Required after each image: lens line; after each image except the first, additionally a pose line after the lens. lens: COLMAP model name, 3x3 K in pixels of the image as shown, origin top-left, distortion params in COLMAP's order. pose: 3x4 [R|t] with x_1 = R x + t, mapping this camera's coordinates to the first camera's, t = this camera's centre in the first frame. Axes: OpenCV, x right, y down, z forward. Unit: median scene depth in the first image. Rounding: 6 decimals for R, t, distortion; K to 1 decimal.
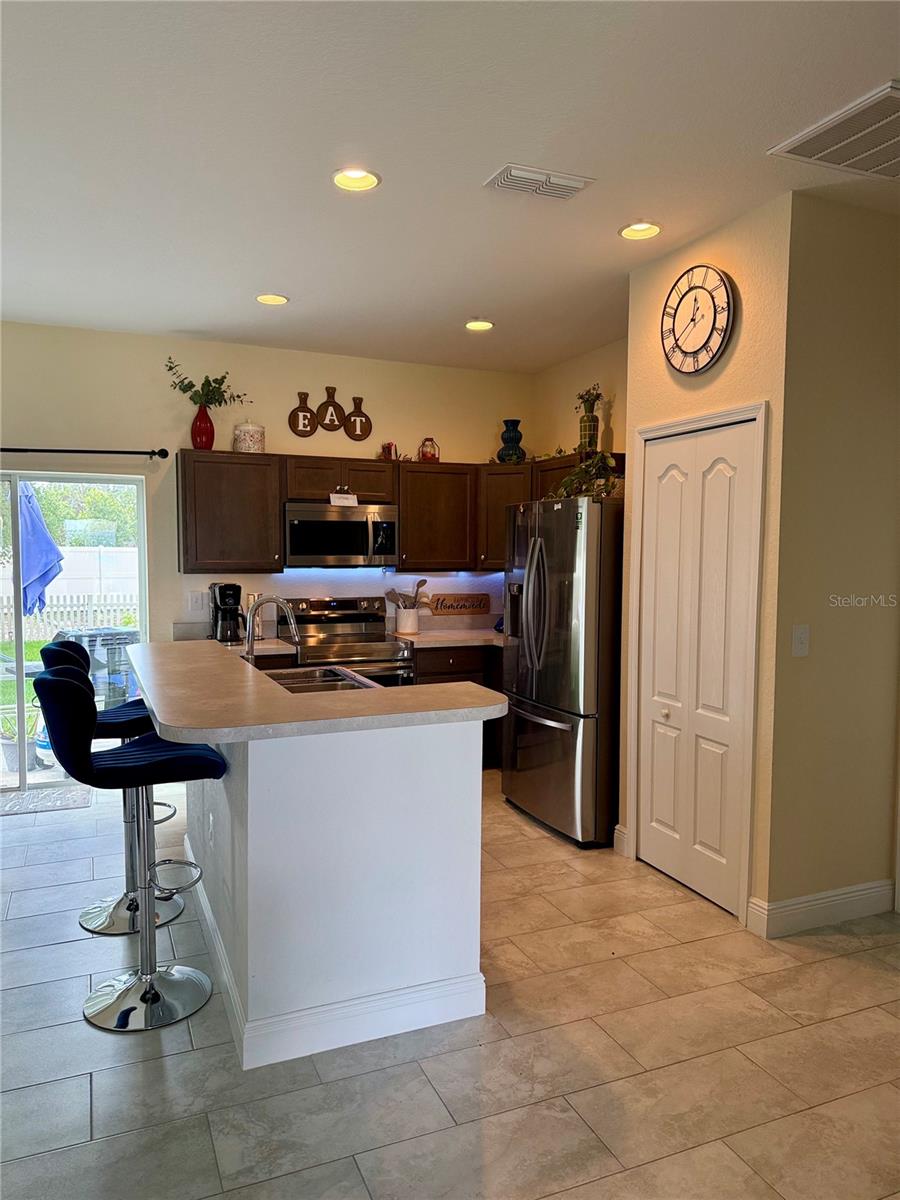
lens RADIAL K [[850.5, 0, 450.0], [0, 850.5, 600.0], [0, 0, 1]] dist [0.004149, -0.007042]
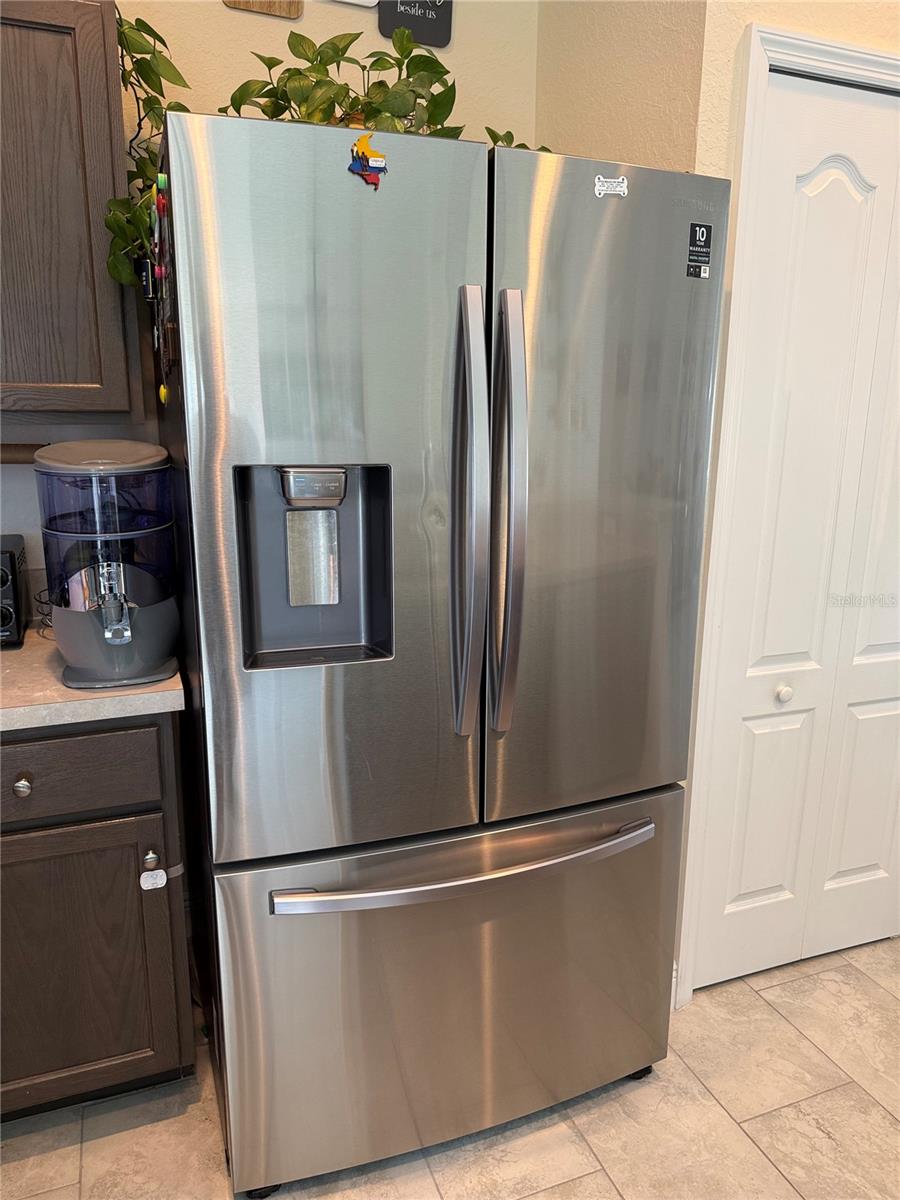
lens RADIAL K [[850.5, 0, 450.0], [0, 850.5, 600.0], [0, 0, 1]] dist [0.004149, -0.007042]
pose [[0.030236, -0.235266, 0.971461, -0.230658], [0.057992, 0.970681, 0.233272, -0.049241], [-0.997859, 0.049284, 0.042993, 1.187794]]
